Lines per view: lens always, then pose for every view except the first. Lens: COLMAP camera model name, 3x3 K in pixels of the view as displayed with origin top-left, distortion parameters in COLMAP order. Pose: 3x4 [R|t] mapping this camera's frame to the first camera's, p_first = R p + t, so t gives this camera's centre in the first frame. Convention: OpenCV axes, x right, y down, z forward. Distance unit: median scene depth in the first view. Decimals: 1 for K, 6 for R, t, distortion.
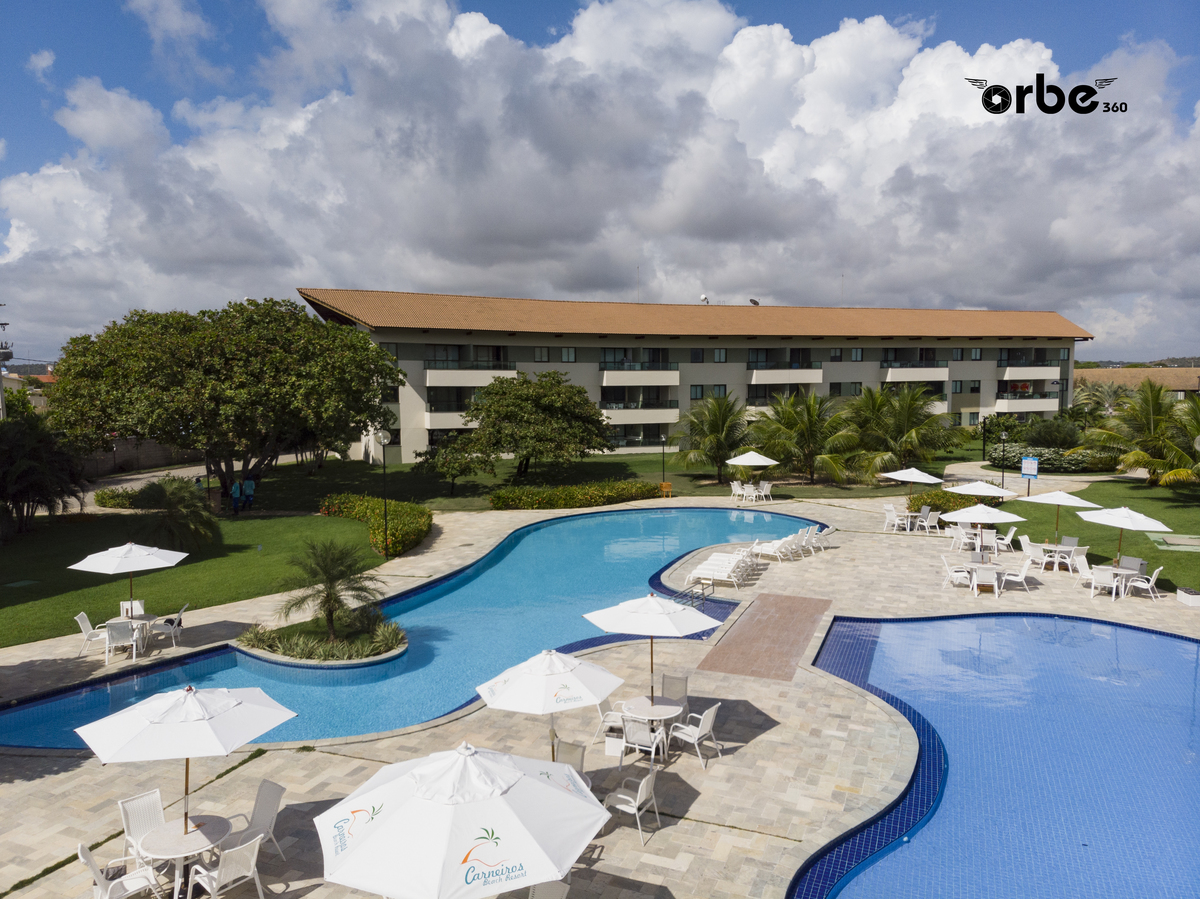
lens RADIAL K [[829.0, 0, 610.5], [0, 829.0, 466.2], [0, 0, 1]] dist [0.237892, -0.355015]
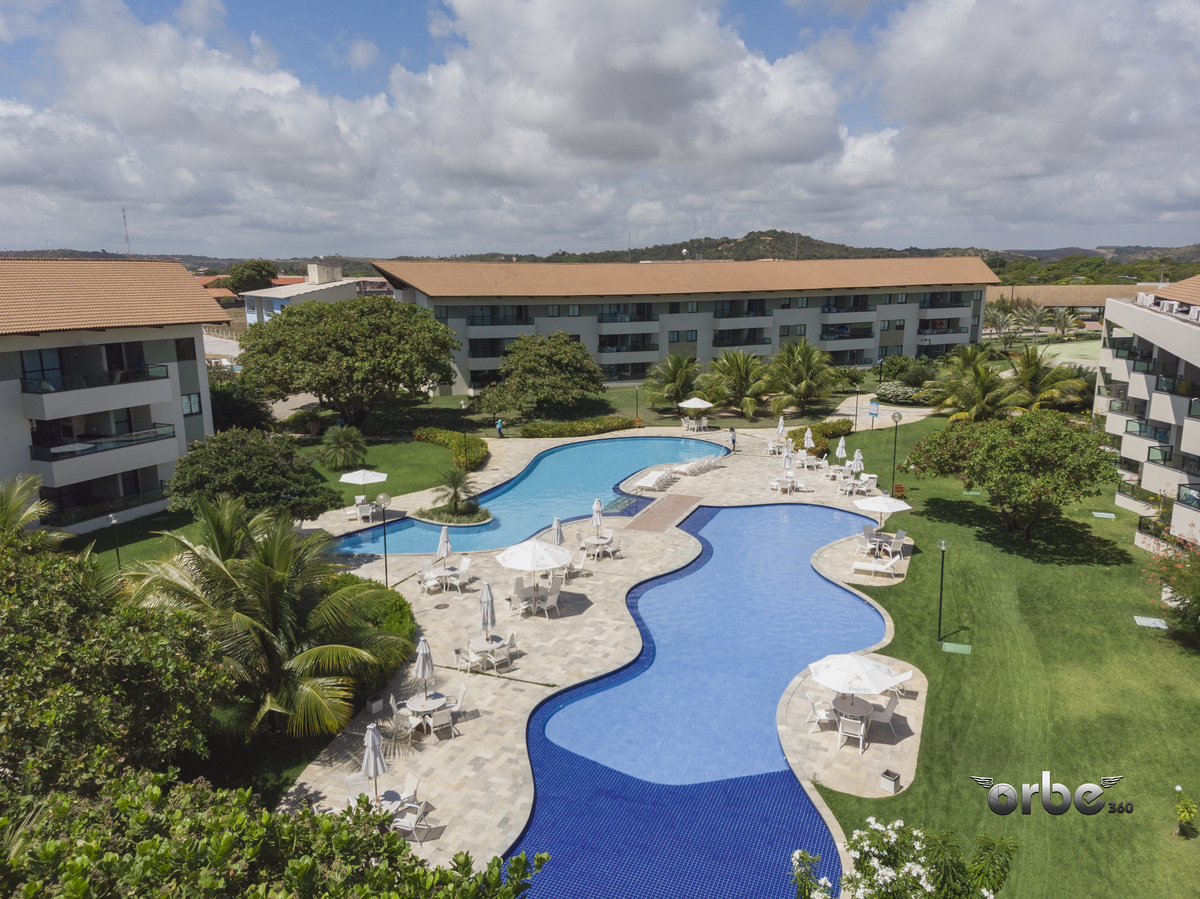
lens RADIAL K [[829.0, 0, 610.5], [0, 829.0, 466.2], [0, 0, 1]] dist [0.237892, -0.355015]
pose [[0.999862, 0.003500, -0.016238, 0.046511], [-0.001389, 0.991739, 0.128262, -0.094176], [0.016553, -0.128222, 0.991607, -0.532831]]
